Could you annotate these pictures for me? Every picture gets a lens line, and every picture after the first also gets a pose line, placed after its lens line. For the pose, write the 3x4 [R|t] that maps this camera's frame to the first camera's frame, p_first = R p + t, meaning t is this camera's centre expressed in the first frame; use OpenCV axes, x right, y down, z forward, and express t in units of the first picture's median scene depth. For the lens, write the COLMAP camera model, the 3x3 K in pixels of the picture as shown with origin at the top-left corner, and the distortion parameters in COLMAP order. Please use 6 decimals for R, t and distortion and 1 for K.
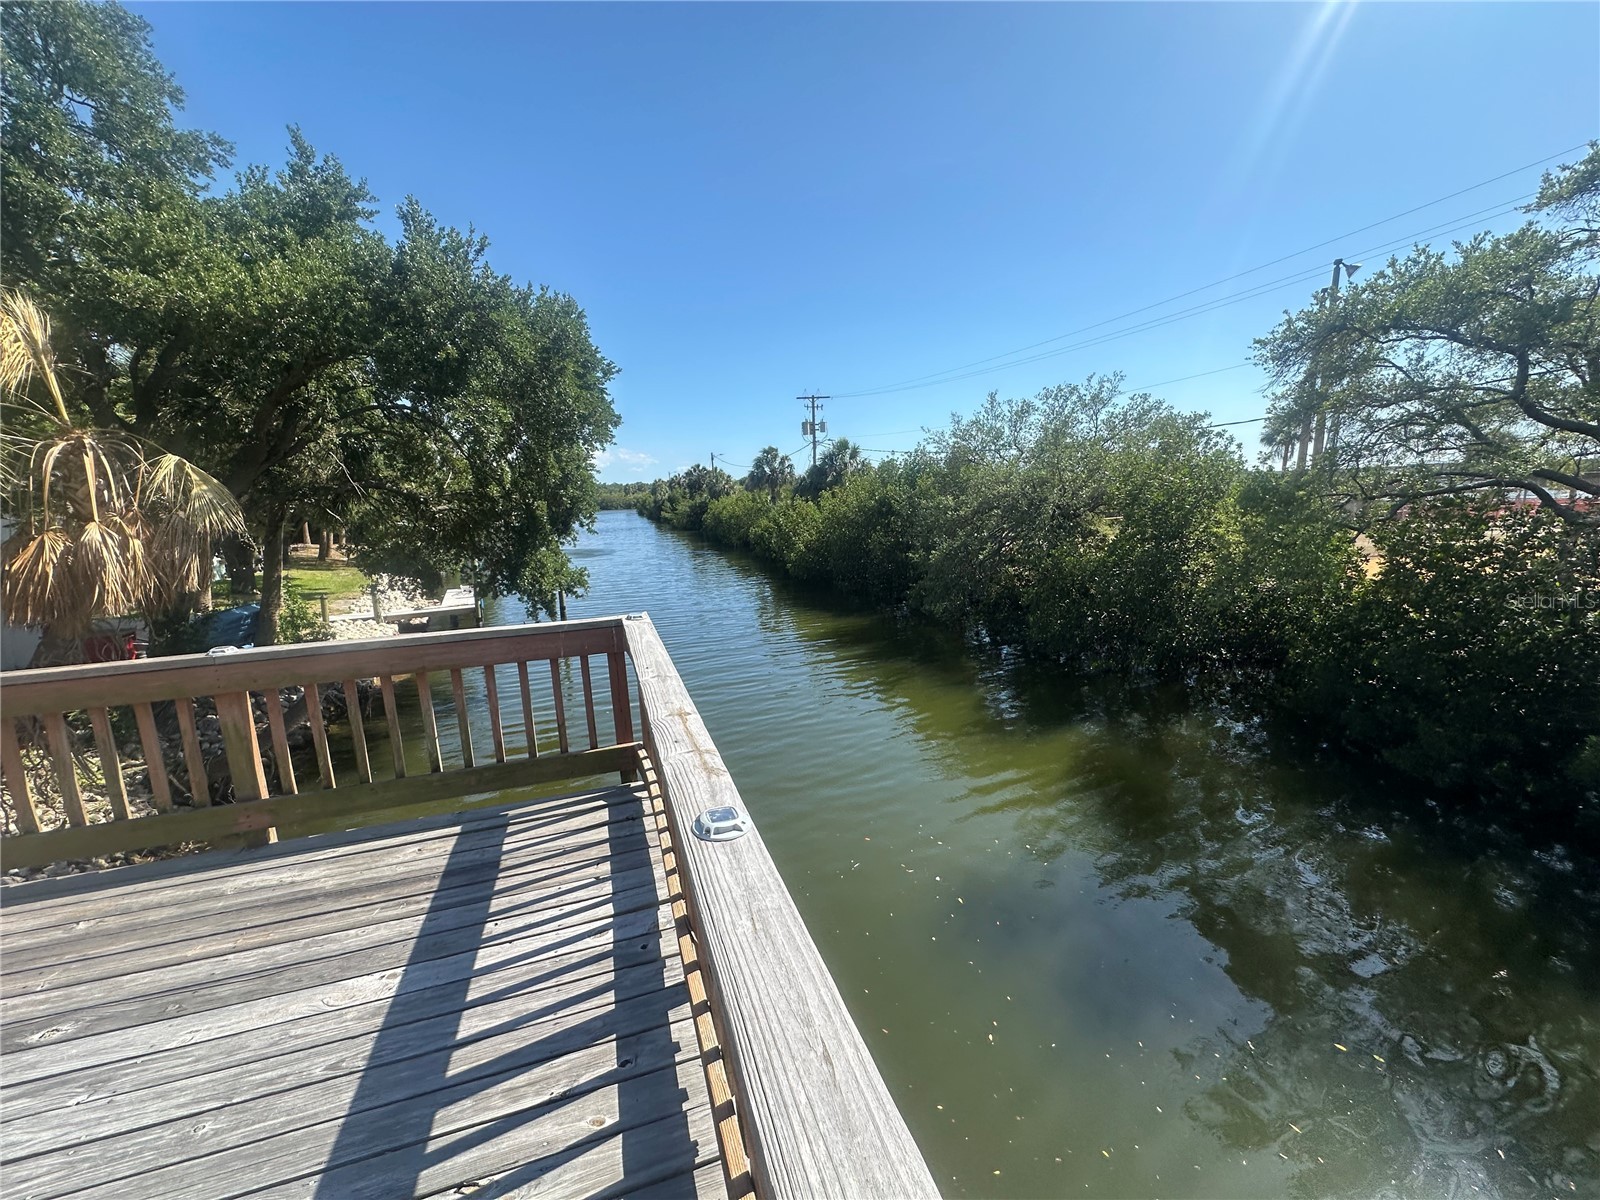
lens RADIAL K [[645.4, 0, 800.0], [0, 645.4, 600.0], [0, 0, 1]] dist [0.001732, 0.000328]
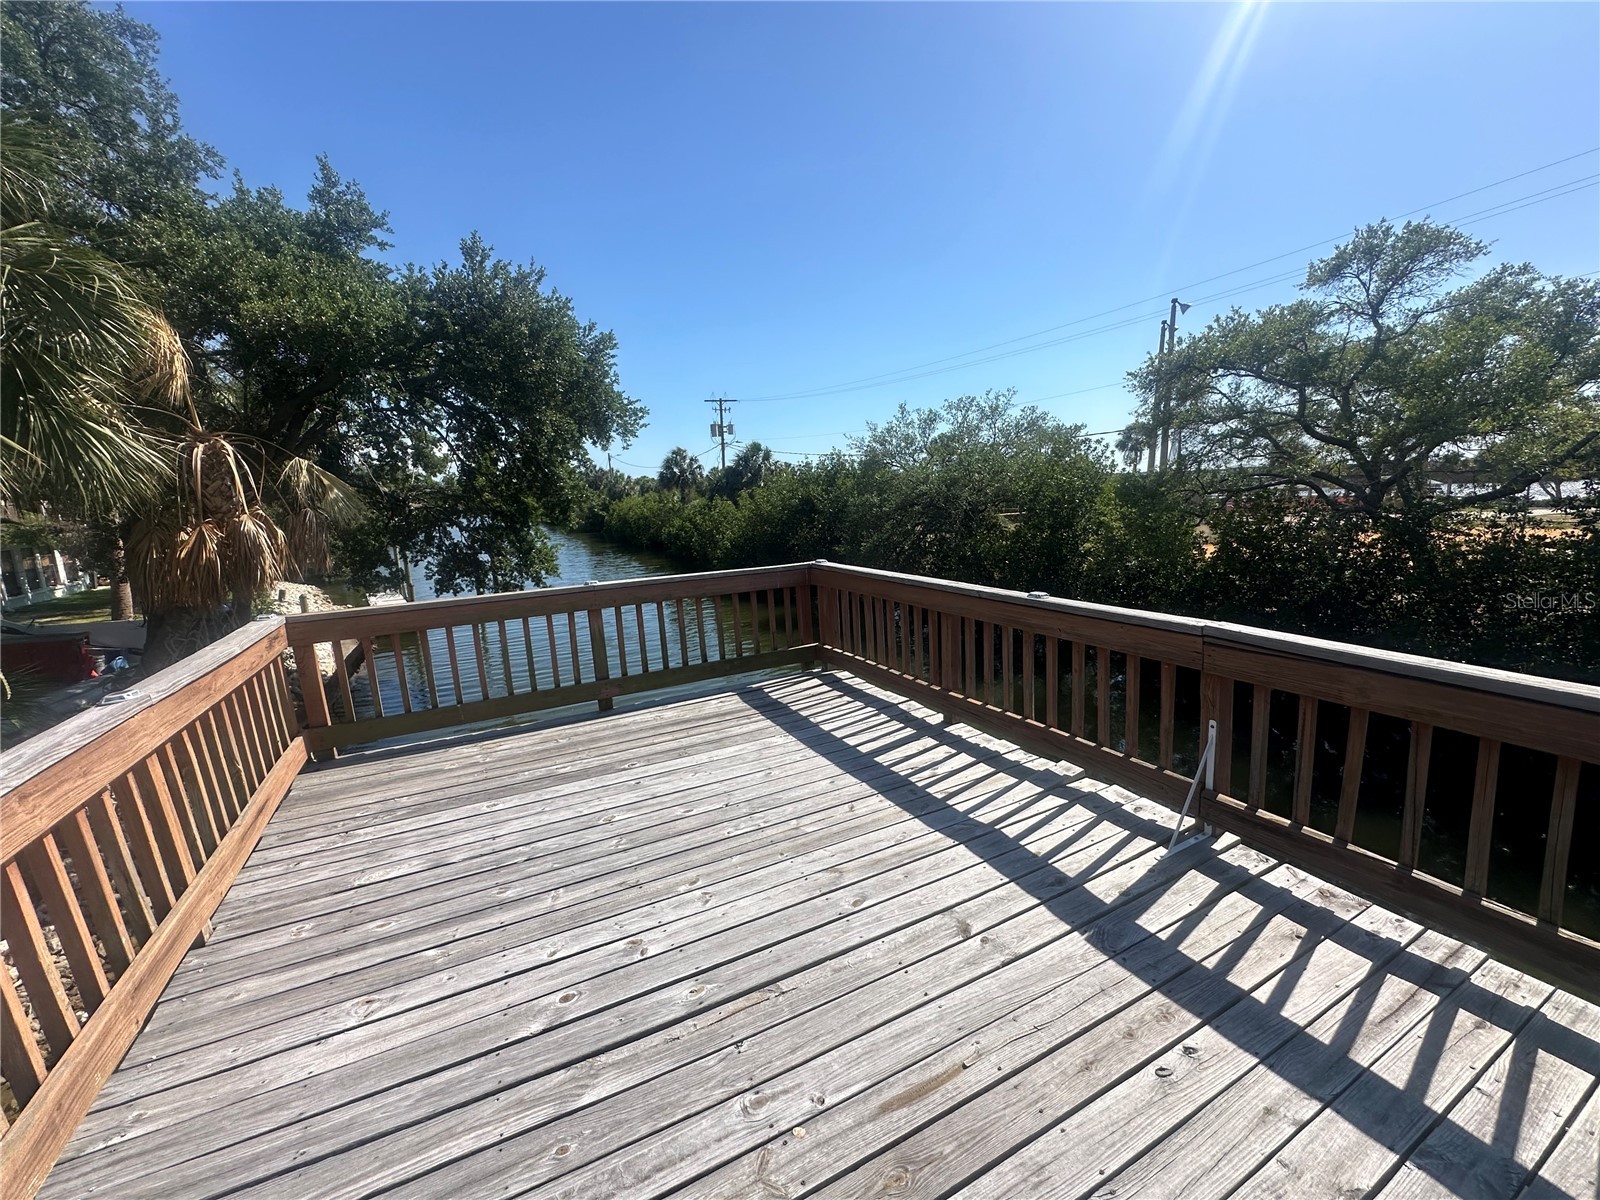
lens RADIAL K [[641.1, 0, 800.0], [0, 641.1, 600.0], [0, 0, 1]] dist [-0.001503, -0.000172]
pose [[0.986393, -0.030991, 0.161457, -0.149483], [0.031042, 0.999516, 0.002208, 0.030291], [-0.161447, 0.002834, 0.986877, -0.148160]]
